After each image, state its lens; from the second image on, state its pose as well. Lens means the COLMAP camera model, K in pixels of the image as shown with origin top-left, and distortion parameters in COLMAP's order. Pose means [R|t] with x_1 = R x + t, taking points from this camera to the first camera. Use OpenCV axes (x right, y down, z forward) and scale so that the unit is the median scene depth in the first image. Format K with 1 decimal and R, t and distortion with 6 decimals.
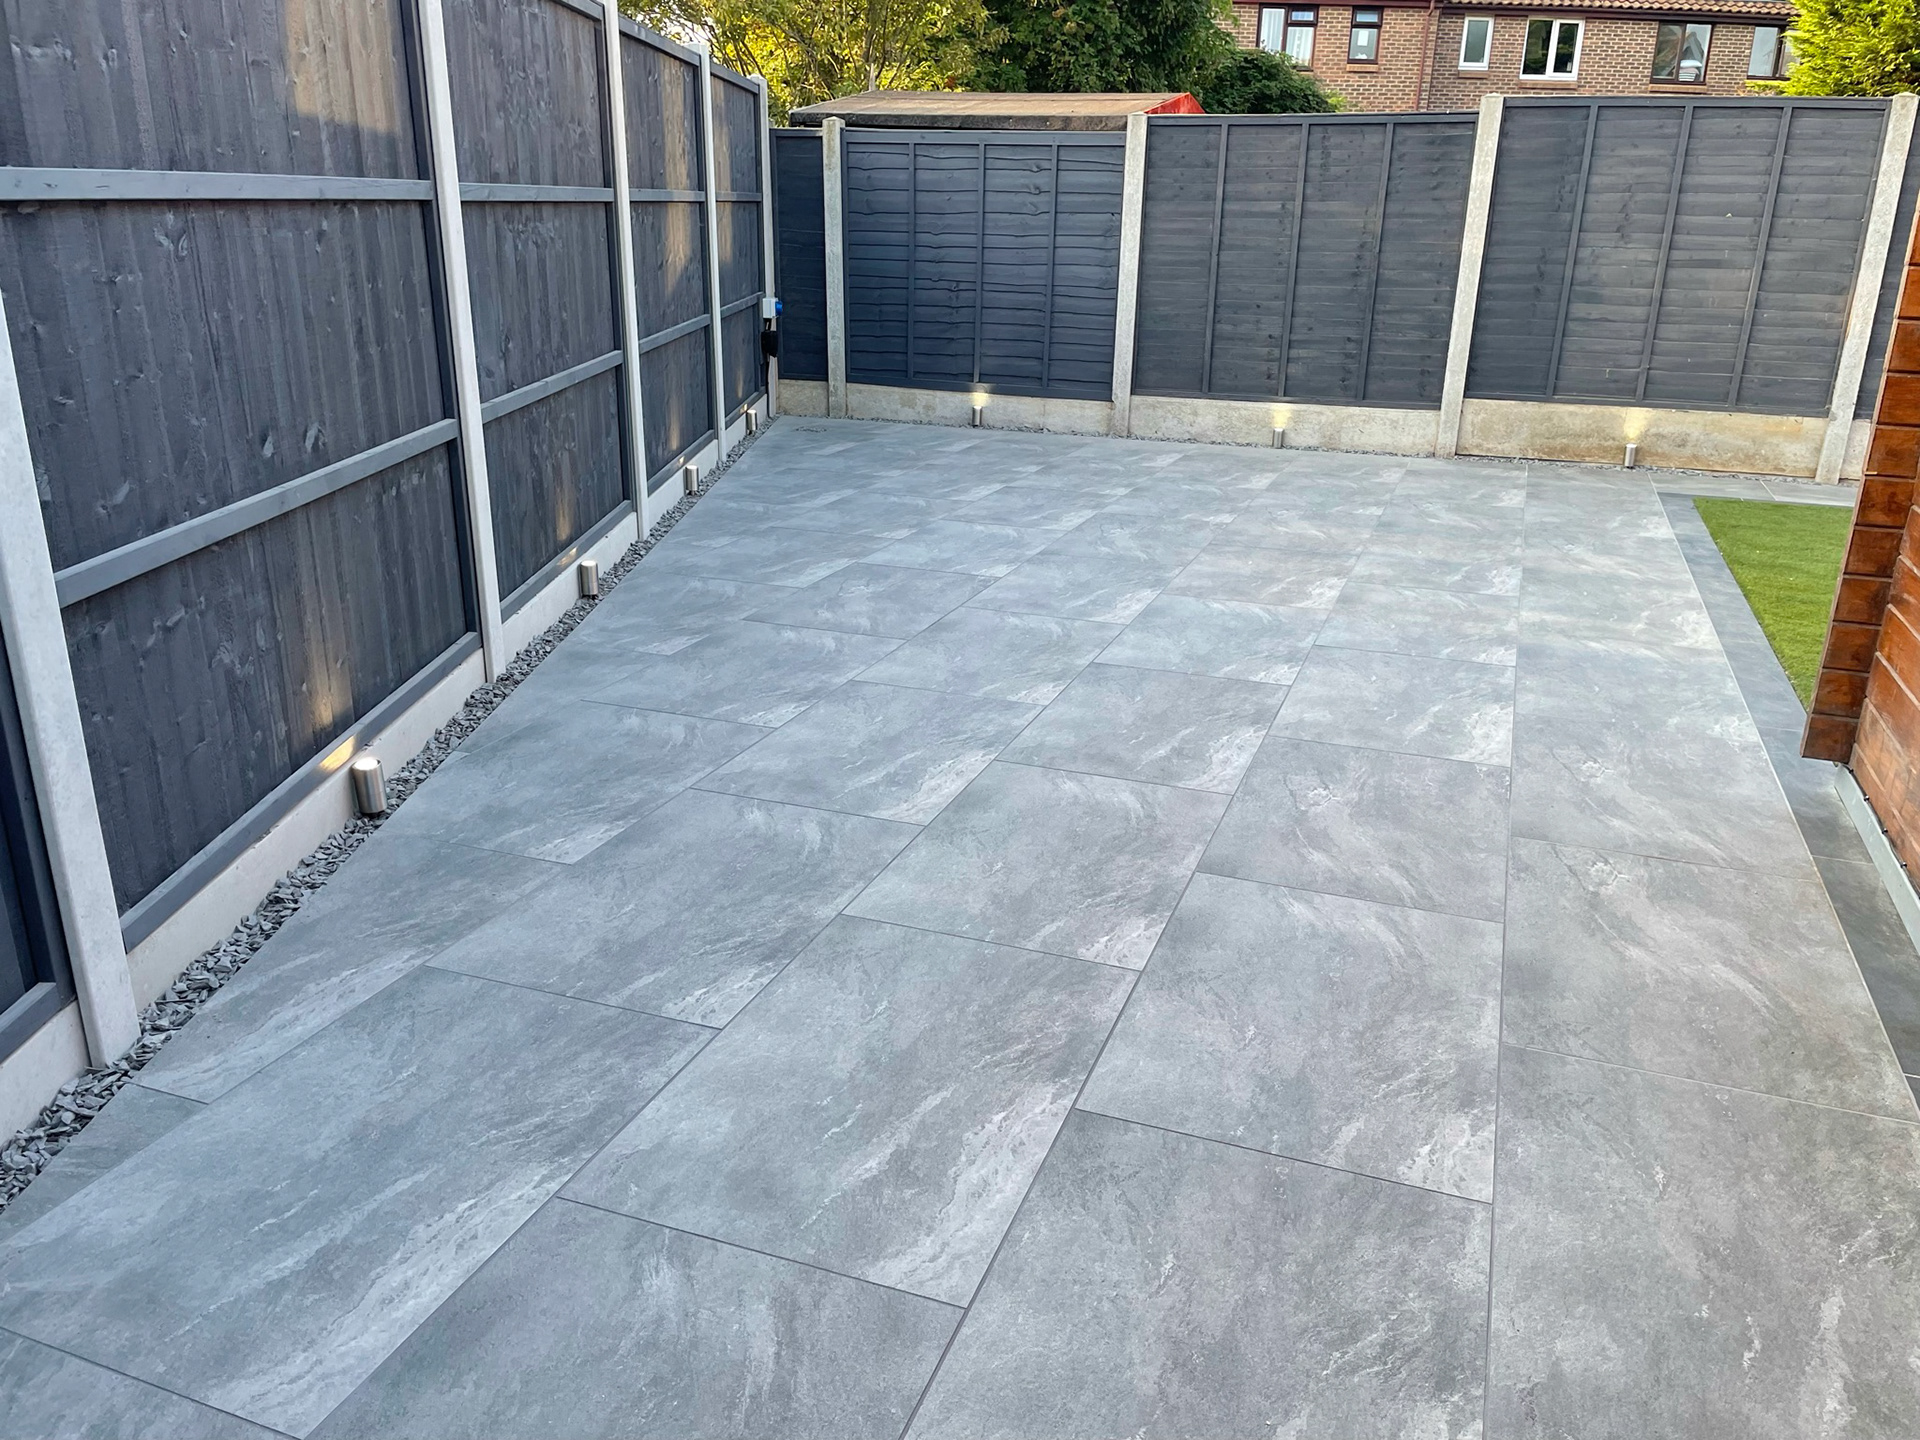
lens RADIAL K [[1439.1, 0, 975.2], [0, 1439.1, 723.8], [0, 0, 1]] dist [0.098025, -0.127344]
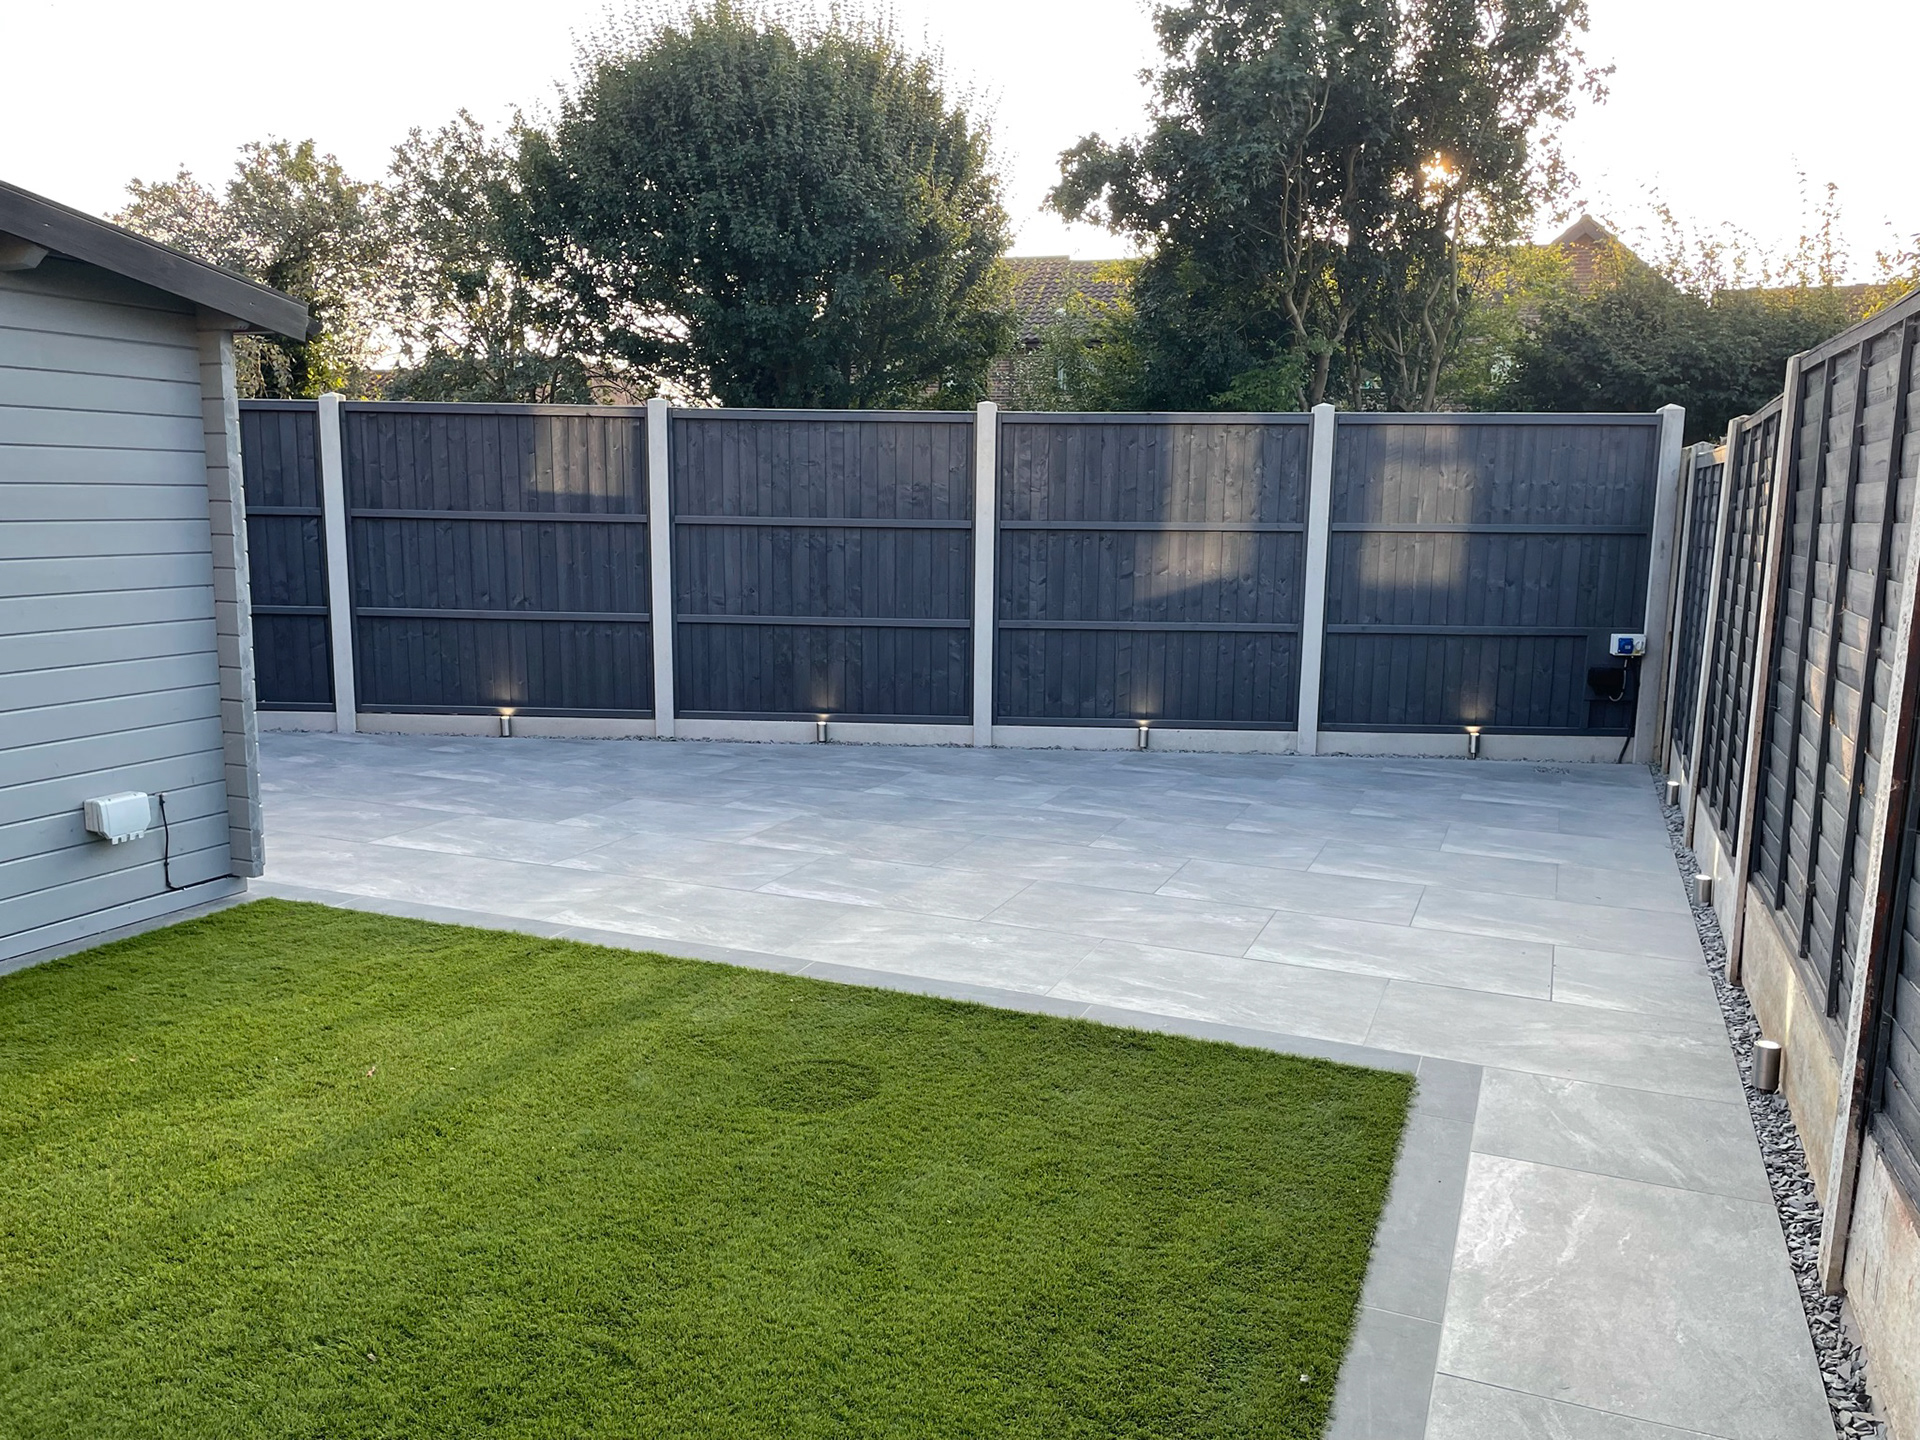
lens RADIAL K [[1439.1, 0, 968.0], [0, 1439.1, 723.9], [0, 0, 1]] dist [0.098025, -0.127344]
pose [[-0.042887, 0.133779, -0.990083, 1.595363], [-0.350073, 0.926155, 0.140305, -0.460548], [0.935740, 0.352619, 0.007112, 1.288680]]
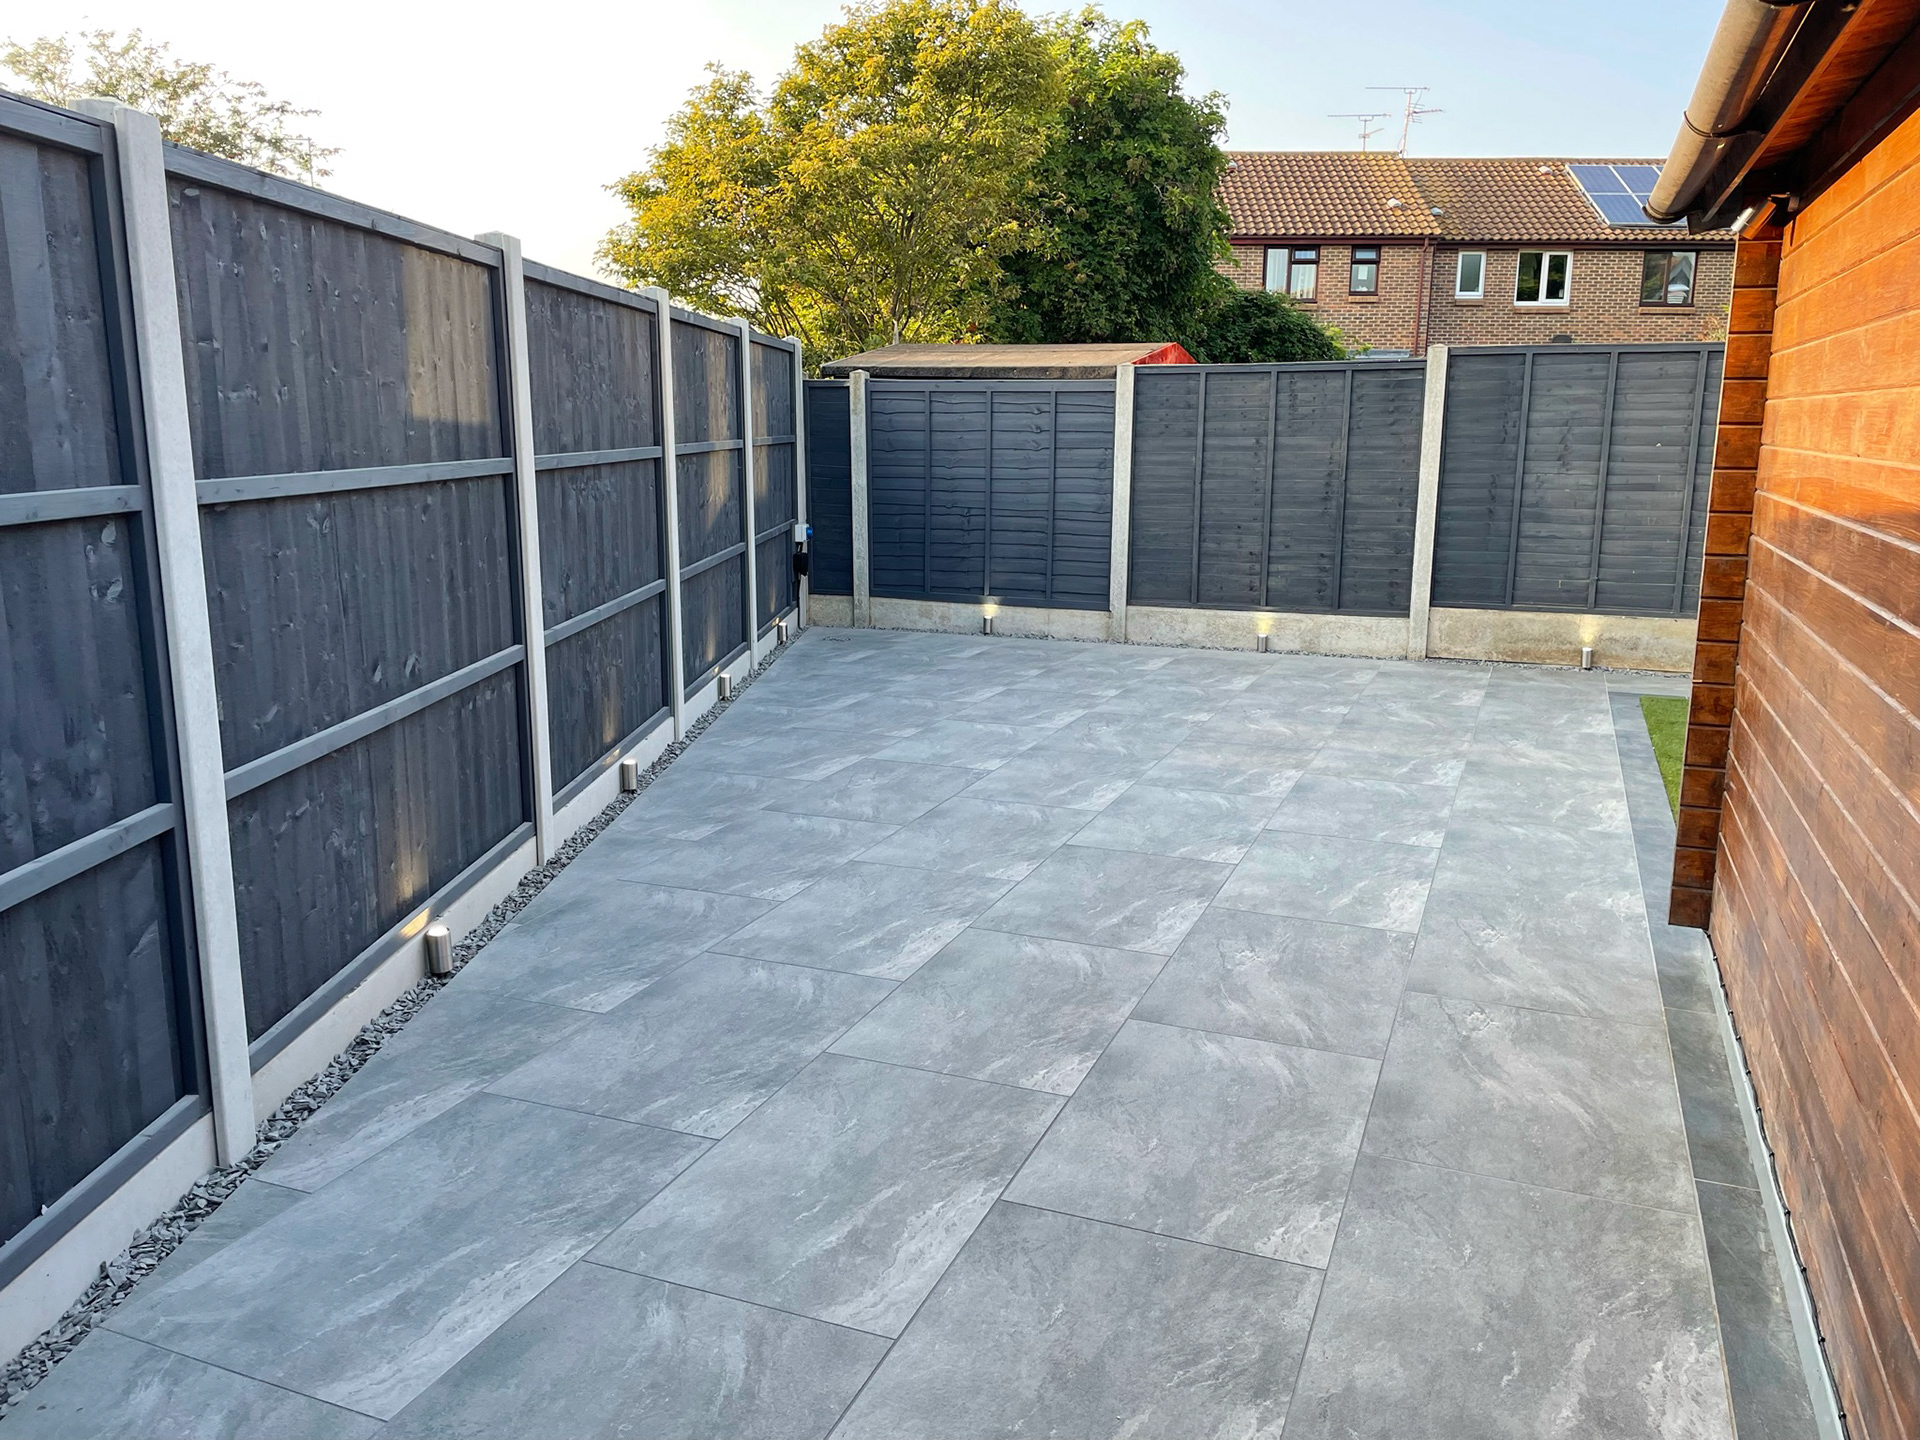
lens RADIAL K [[1439.1, 0, 965.7], [0, 1439.1, 706.9], [0, 0, 1]] dist [0.098025, -0.127344]
pose [[0.999399, -0.008624, -0.033561, 0.042004], [0.003634, 0.989278, -0.145999, 0.015503], [0.034460, 0.145789, 0.988715, -0.142088]]
